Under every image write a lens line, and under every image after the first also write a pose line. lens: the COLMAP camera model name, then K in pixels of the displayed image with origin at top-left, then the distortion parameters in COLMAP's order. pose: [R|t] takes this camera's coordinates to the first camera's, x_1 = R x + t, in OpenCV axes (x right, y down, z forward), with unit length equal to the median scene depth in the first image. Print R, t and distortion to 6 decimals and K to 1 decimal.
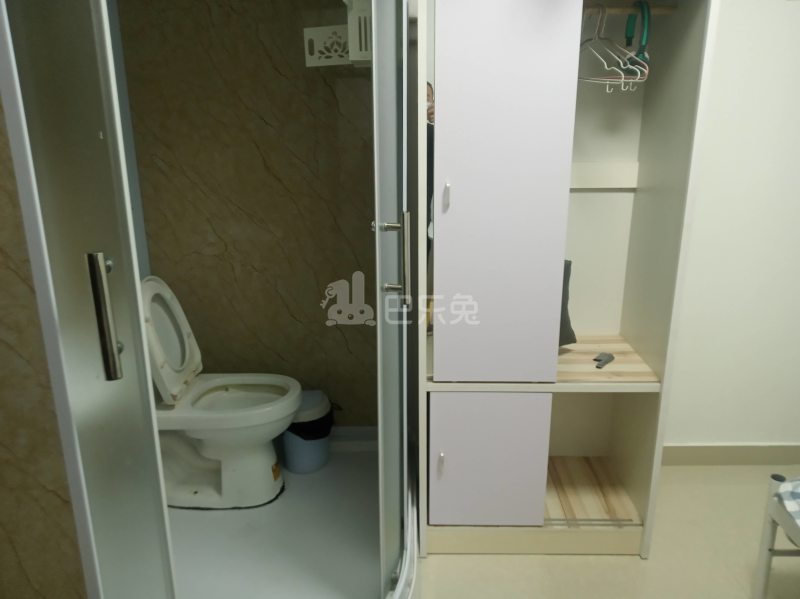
lens RADIAL K [[614.7, 0, 396.5], [0, 614.7, 294.2], [0, 0, 1]] dist [-0.010337, -0.004026]
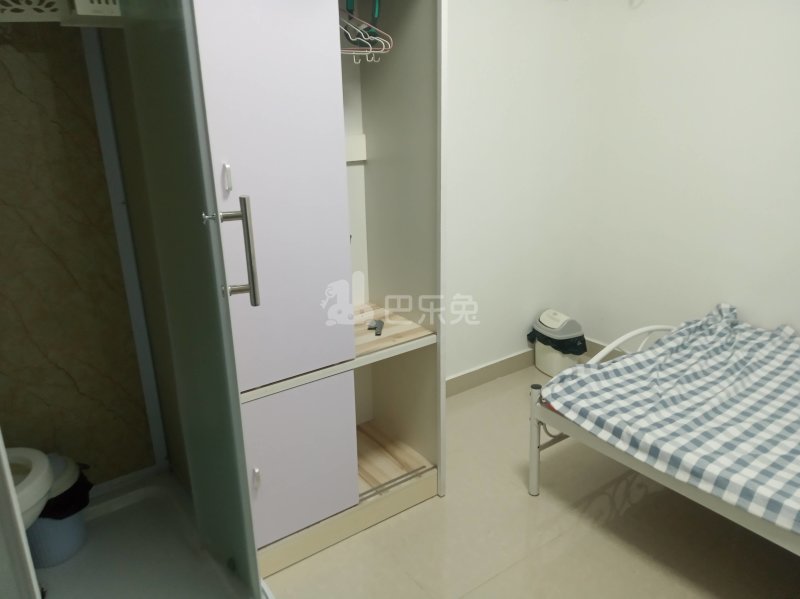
lens RADIAL K [[614.7, 0, 406.4], [0, 614.7, 294.7], [0, 0, 1]] dist [-0.010337, -0.004026]
pose [[0.791363, -0.195562, 0.579223, -0.216012], [0.185120, 0.979629, 0.077830, -0.018153], [-0.582645, 0.045634, 0.811445, 0.131910]]
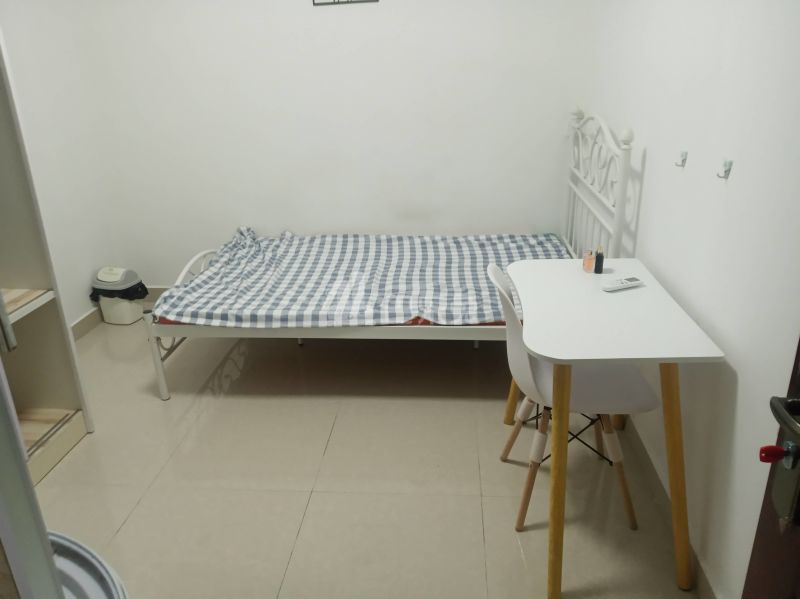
lens RADIAL K [[614.7, 0, 394.5], [0, 614.7, 298.8], [0, 0, 1]] dist [-0.010337, -0.004026]
pose [[0.069386, -0.362997, 0.929203, -0.620310], [0.303251, 0.895044, 0.327008, -0.030471], [-0.950381, 0.259092, 0.172182, 0.136627]]
